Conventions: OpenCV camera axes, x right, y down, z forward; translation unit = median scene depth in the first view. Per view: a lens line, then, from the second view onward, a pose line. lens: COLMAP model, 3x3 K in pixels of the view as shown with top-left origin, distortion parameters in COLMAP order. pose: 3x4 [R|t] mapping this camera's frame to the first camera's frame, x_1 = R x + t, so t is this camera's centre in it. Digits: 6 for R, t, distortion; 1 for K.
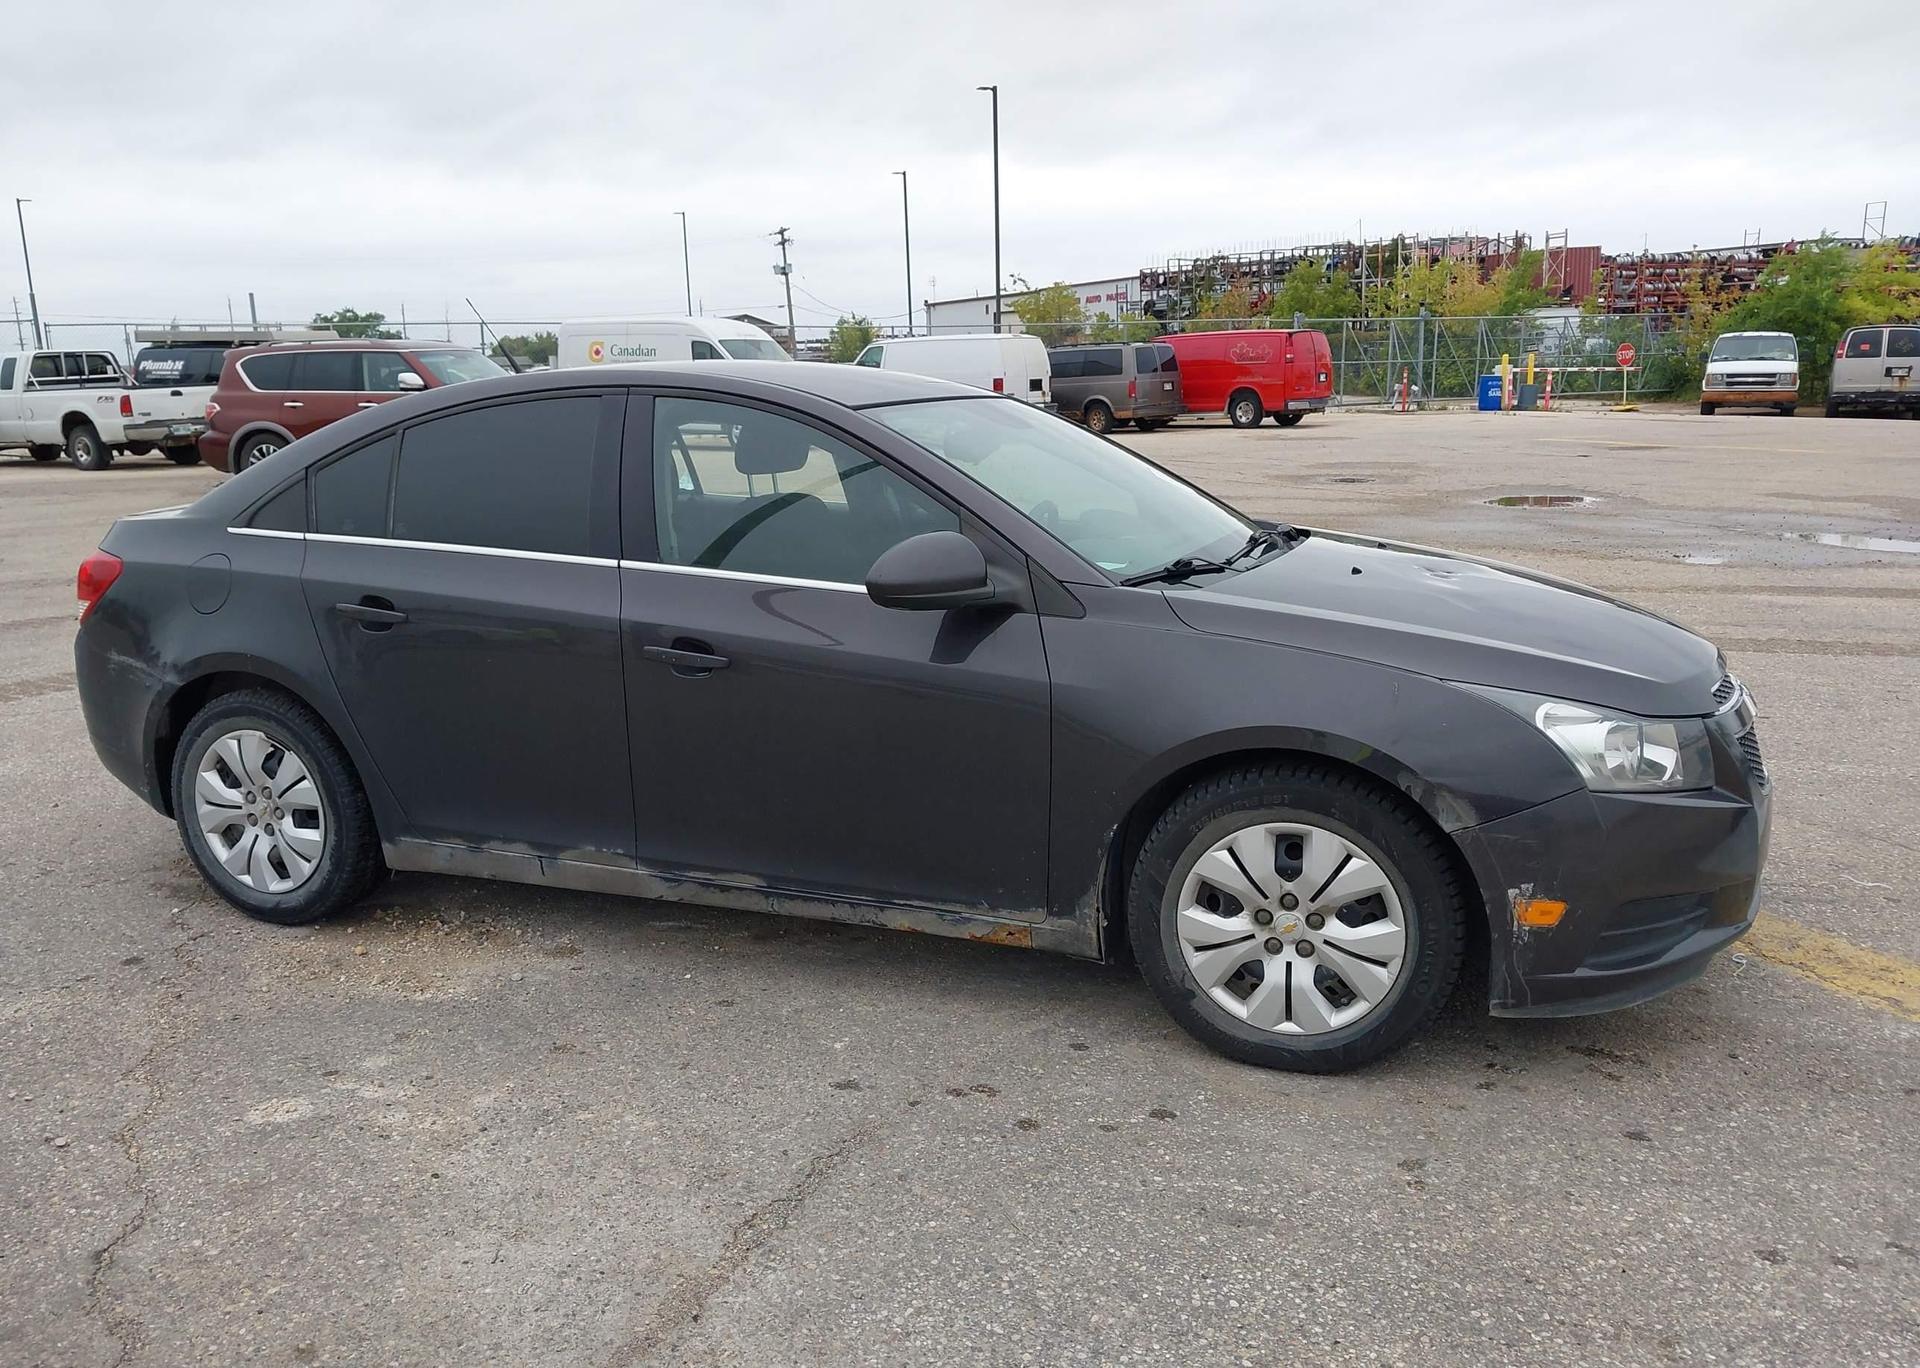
lens RADIAL K [[1511.7, 0, 944.0], [0, 1511.7, 702.3], [0, 0, 1]] dist [0.032649, -0.052498]
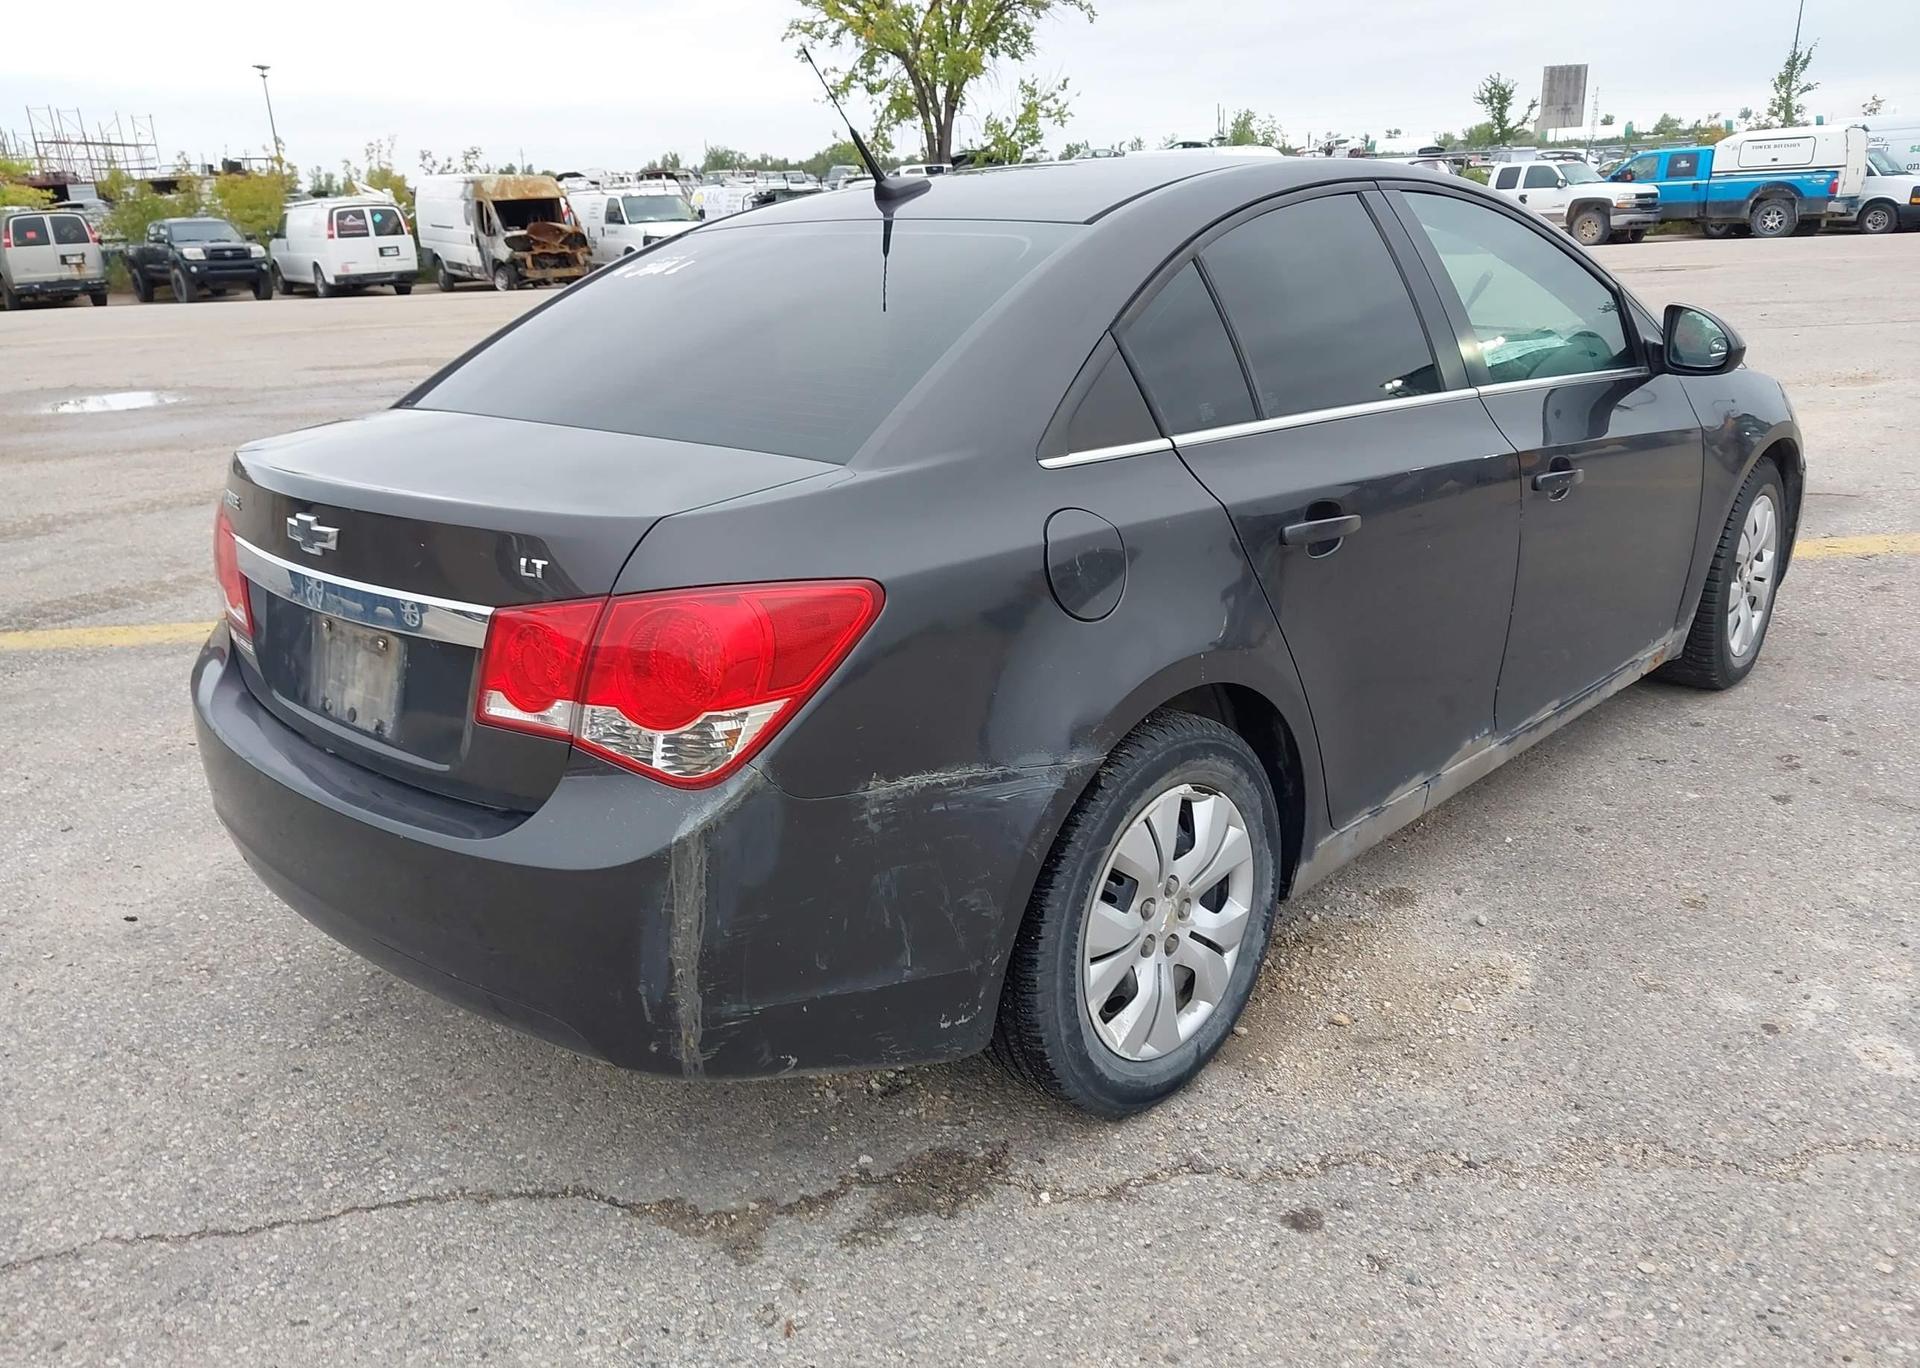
lens RADIAL K [[1511.7, 0, 946.6], [0, 1511.7, 699.2], [0, 0, 1]] dist [0.032649, -0.052498]
pose [[0.372266, -0.286545, 0.882785, -0.985099], [0.233235, 0.949508, 0.209849, -0.155237], [-0.898343, 0.127776, 0.420302, 0.827314]]
